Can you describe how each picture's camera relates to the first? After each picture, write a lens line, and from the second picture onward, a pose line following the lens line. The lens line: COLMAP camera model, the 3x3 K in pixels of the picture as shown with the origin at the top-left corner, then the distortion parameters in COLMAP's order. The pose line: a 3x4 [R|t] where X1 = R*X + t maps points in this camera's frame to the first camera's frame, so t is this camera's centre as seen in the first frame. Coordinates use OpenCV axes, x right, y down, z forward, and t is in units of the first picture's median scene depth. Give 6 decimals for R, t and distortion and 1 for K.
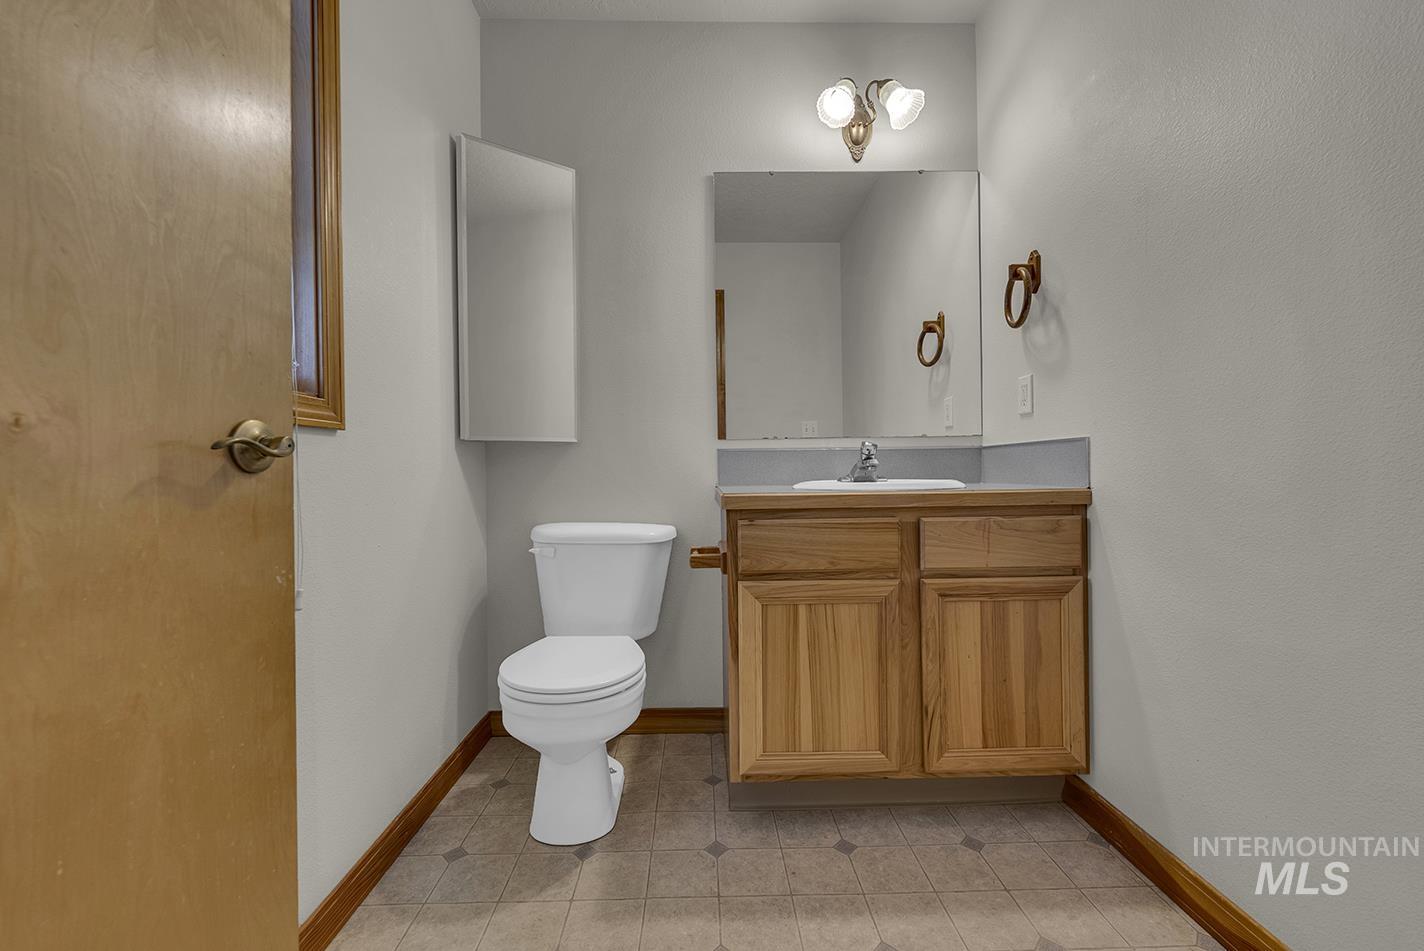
lens RADIAL K [[581.1, 0, 712.4], [0, 581.1, 462.3], [0, 0, 1]] dist [-0.000737, -0.000119]
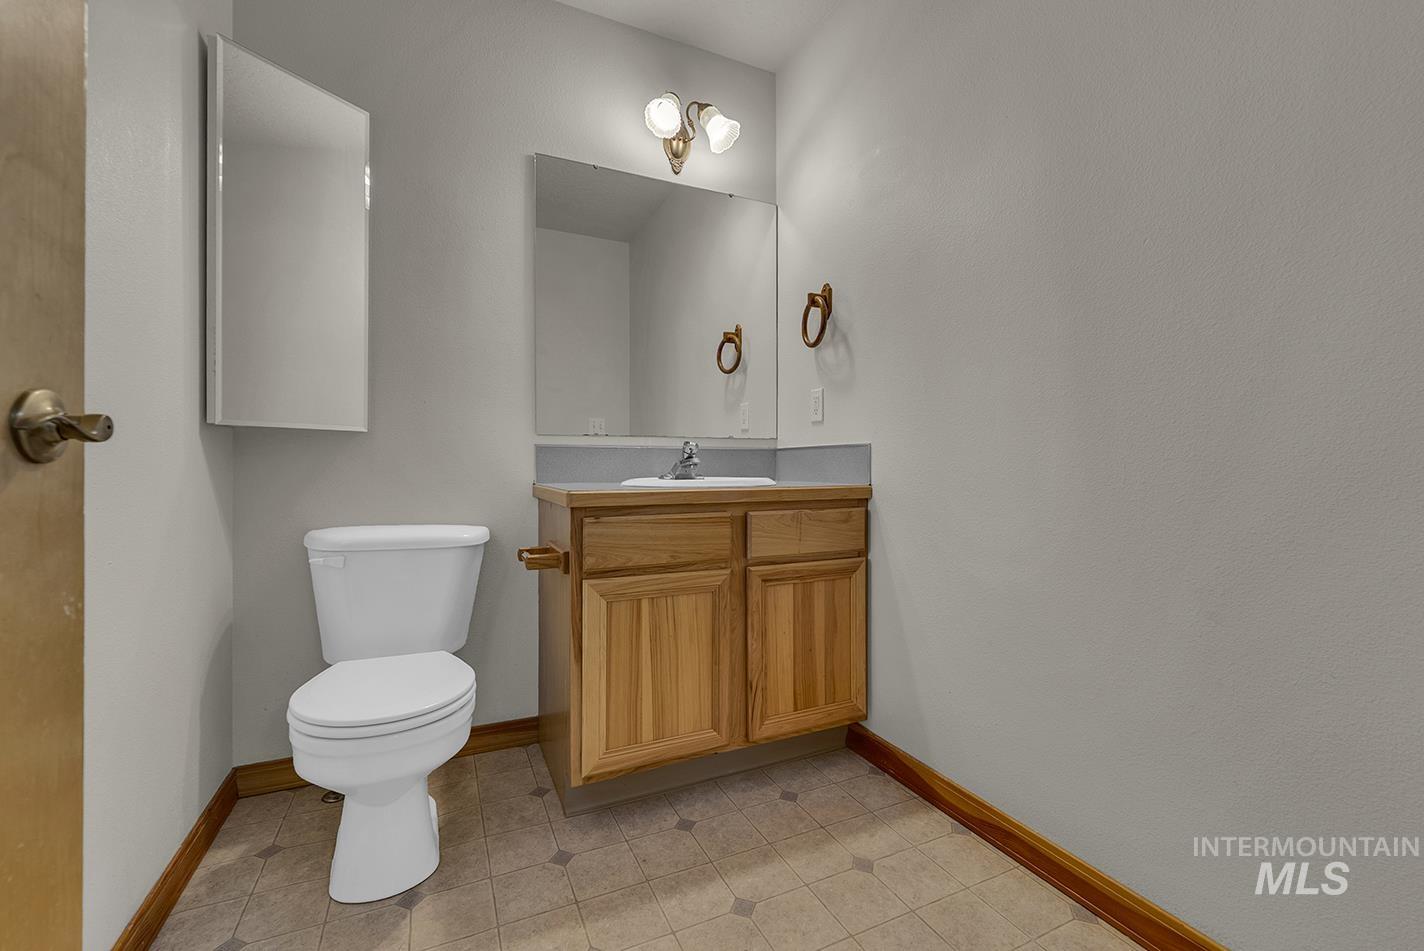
lens RADIAL K [[593.3, 0, 708.6], [0, 593.3, 458.2], [0, 0, 1]] dist [-0.000074, -0.000464]
pose [[0.913734, 0.017597, 0.405931, -0.170878], [-0.016375, 0.999845, -0.006482, 0.001808], [-0.405982, -0.000724, 0.913881, -0.002069]]
